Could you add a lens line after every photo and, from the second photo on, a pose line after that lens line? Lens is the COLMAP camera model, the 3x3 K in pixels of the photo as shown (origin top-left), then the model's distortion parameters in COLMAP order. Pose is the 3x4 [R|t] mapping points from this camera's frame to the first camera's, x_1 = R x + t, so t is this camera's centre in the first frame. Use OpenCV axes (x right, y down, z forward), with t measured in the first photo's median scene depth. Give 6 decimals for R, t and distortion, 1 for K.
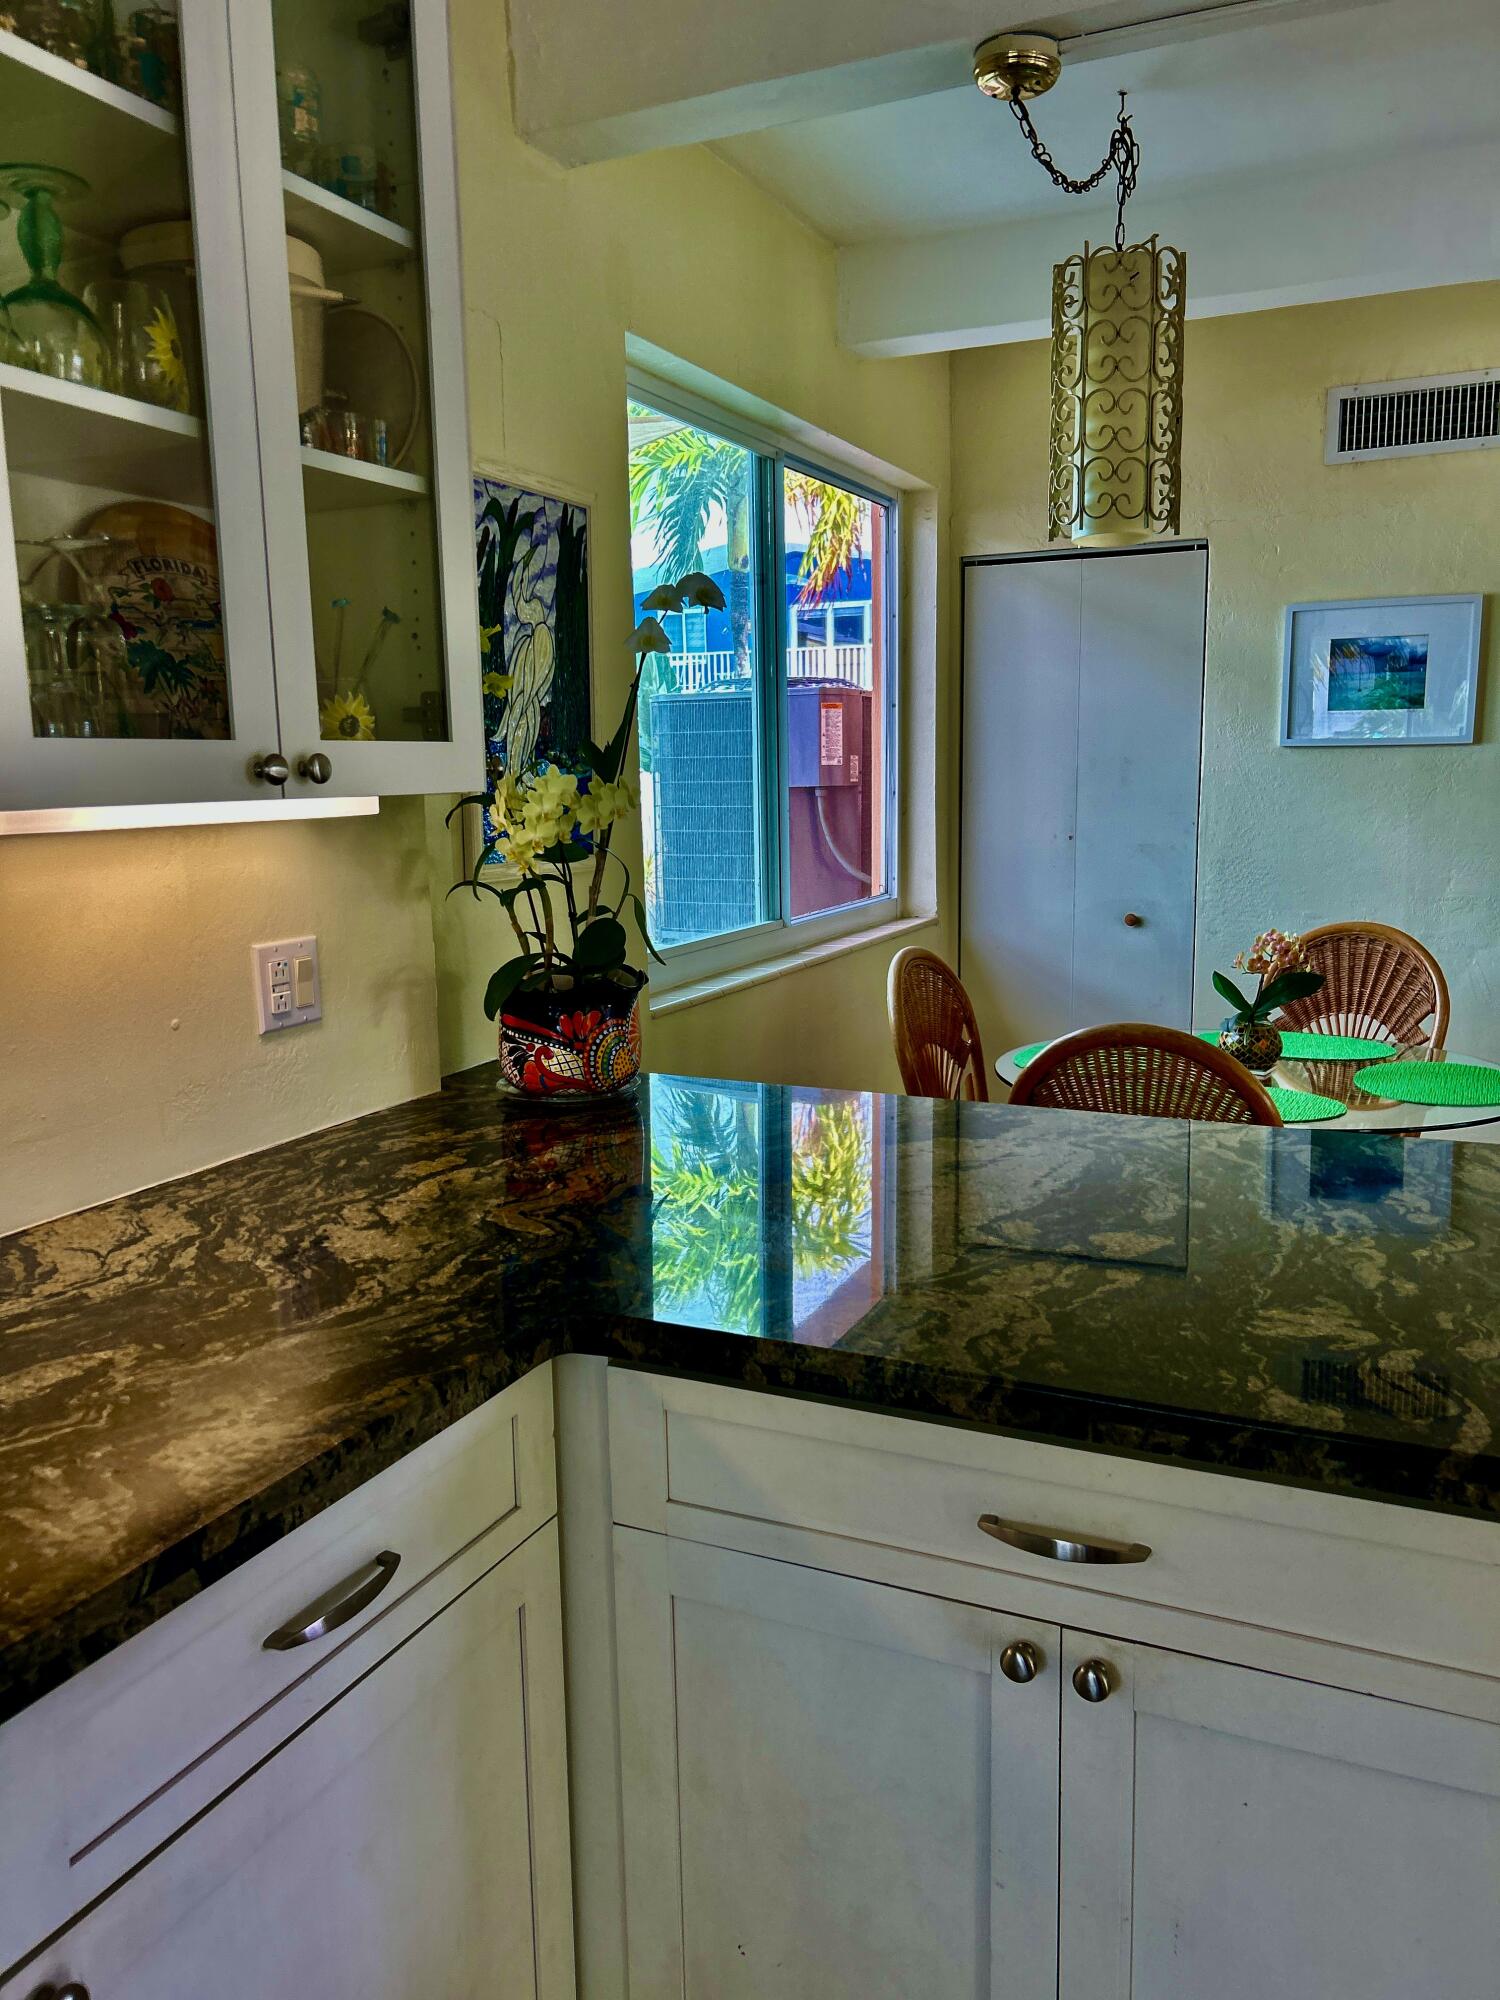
lens RADIAL K [[1501.1, 0, 750.0], [0, 1501.1, 1000.0], [0, 0, 1]] dist [0.090285, -0.122549]
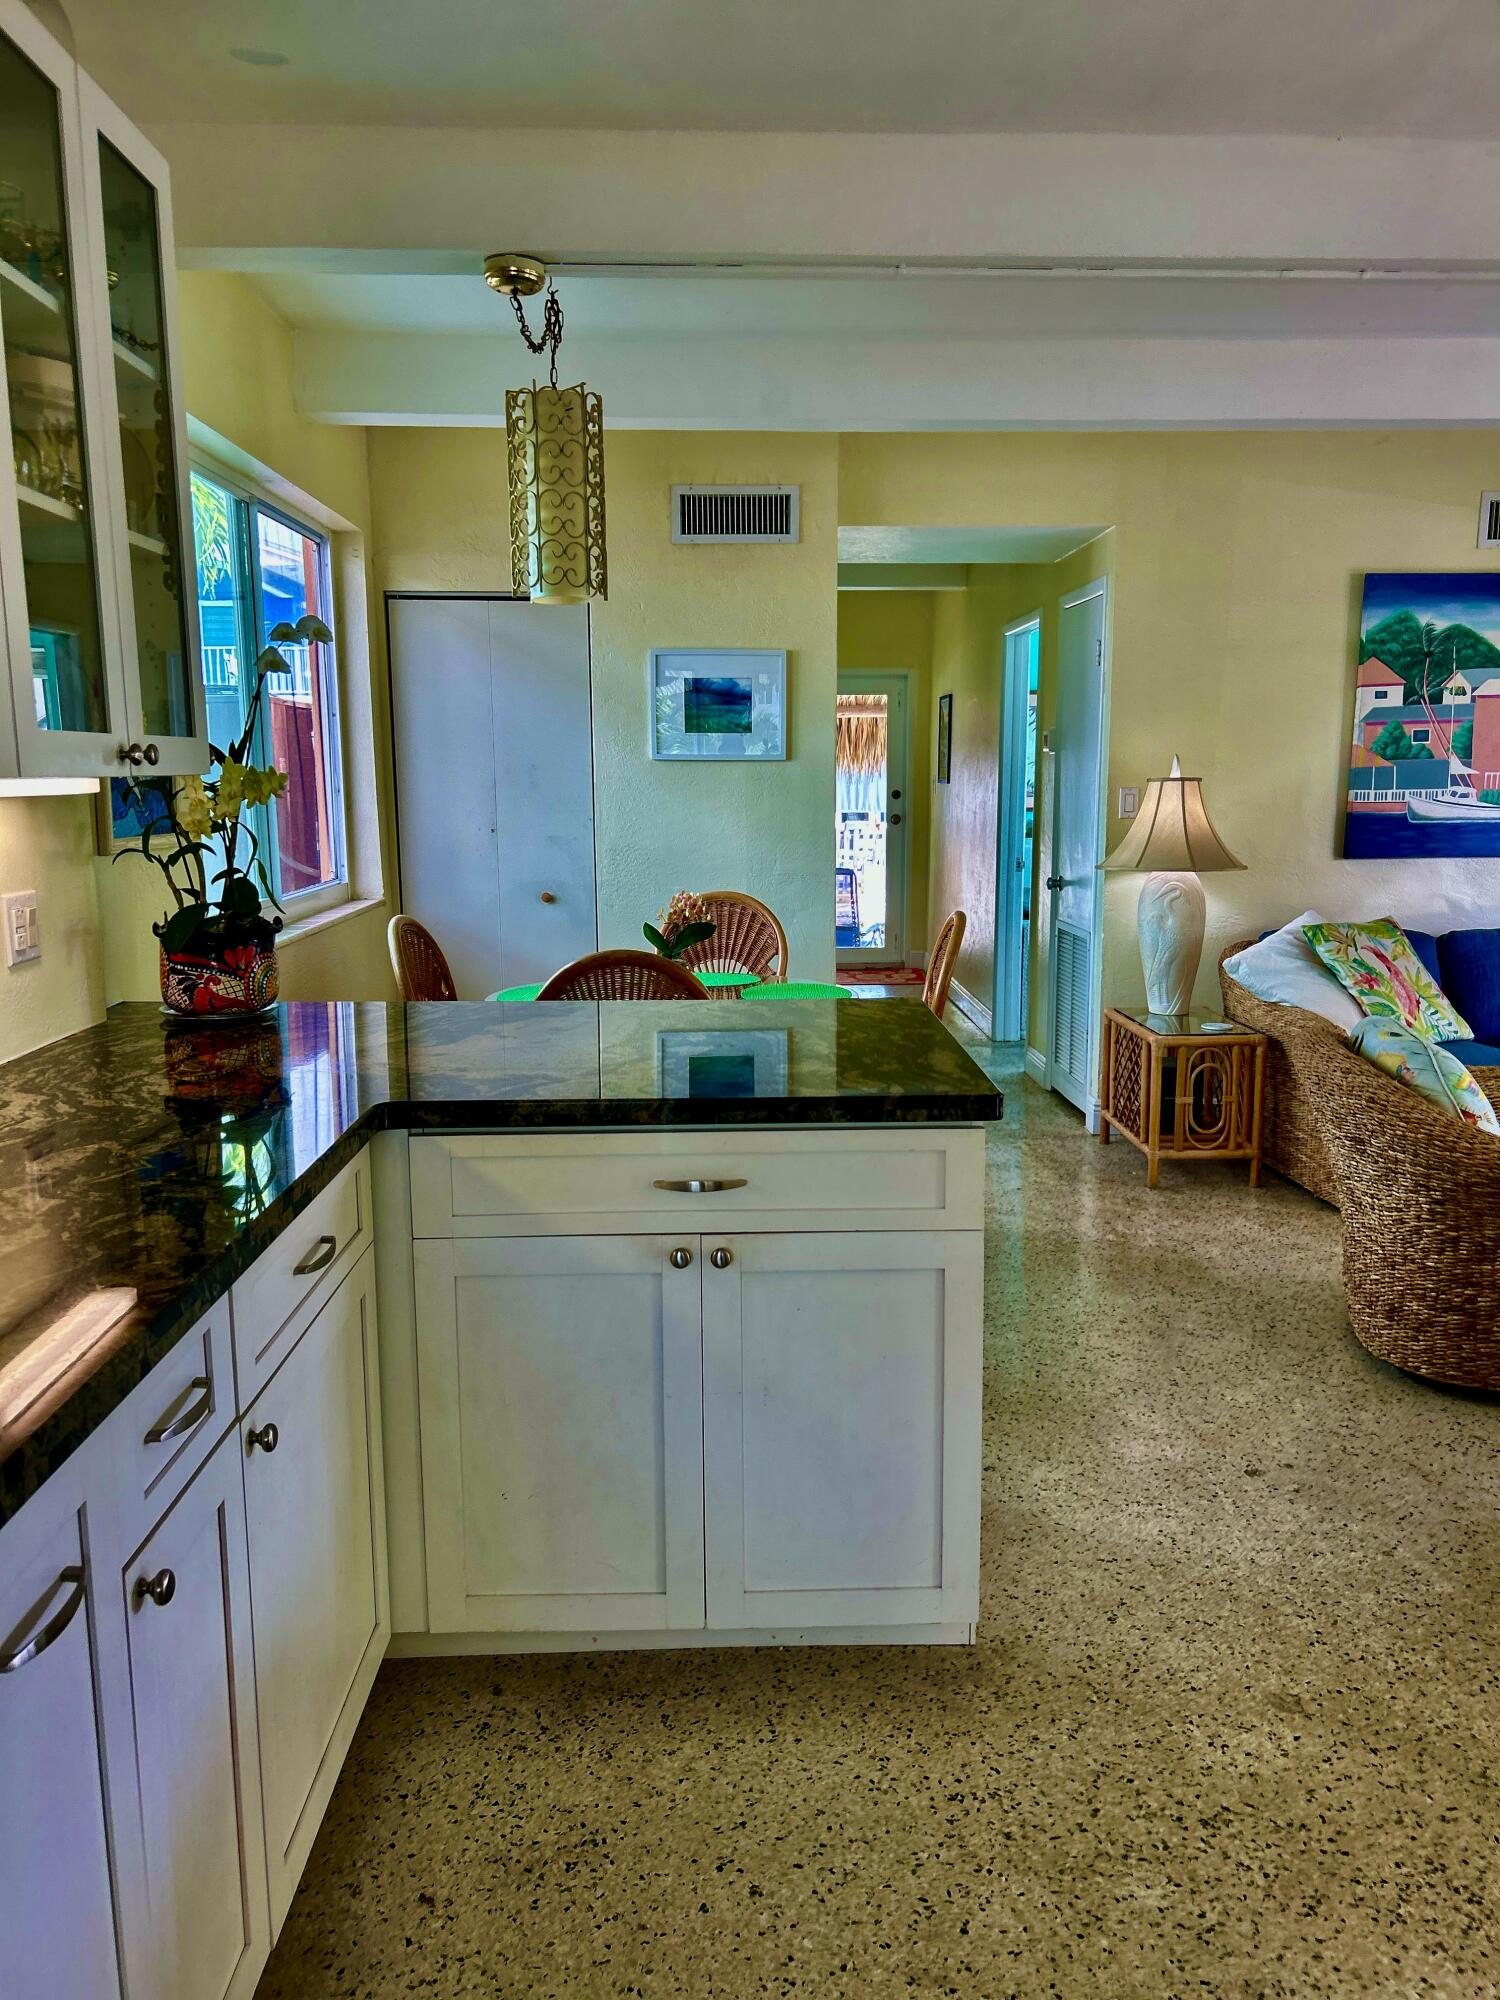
lens RADIAL K [[1498.2, 0, 749.6], [0, 1498.2, 1010.2], [0, 0, 1]] dist [0.134958, -0.329618]
pose [[0.898496, -0.056784, 0.435295, -0.169466], [0.057649, 0.998274, 0.011231, 0.042271], [-0.435181, 0.015003, 0.900218, -0.214928]]
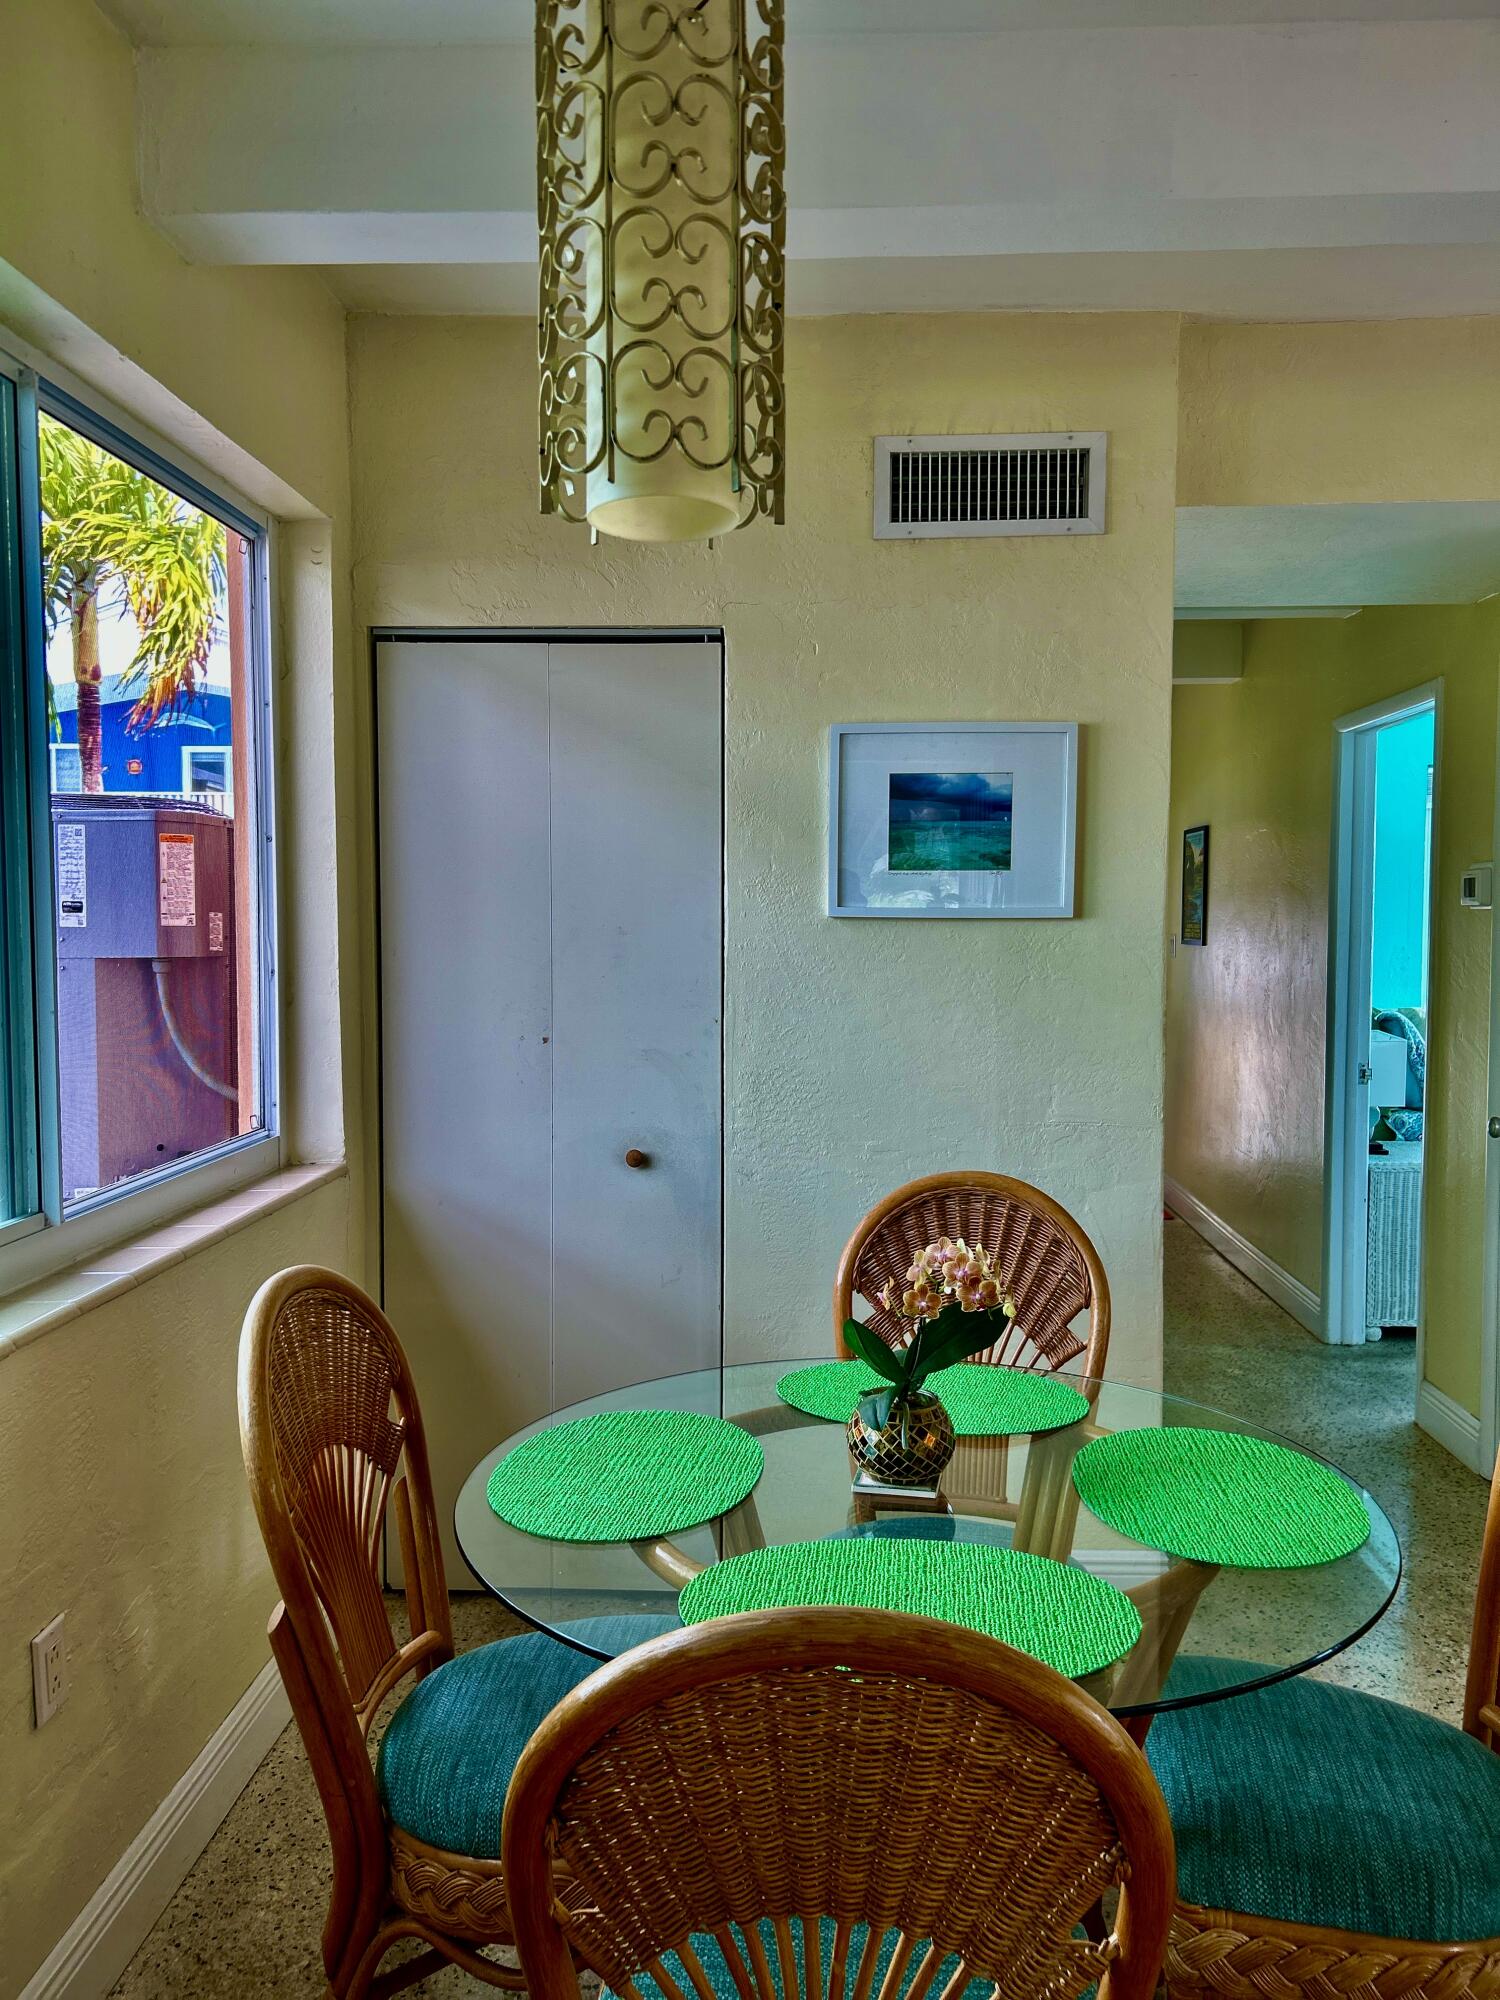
lens RADIAL K [[1501.1, 0, 750.0], [0, 1501.1, 1000.0], [0, 0, 1]] dist [0.090285, -0.122549]
pose [[0.929115, -0.002231, 0.369785, 0.058596], [0.040505, 0.994579, -0.095770, -0.070730], [-0.367567, 0.103959, 0.924168, 0.417501]]
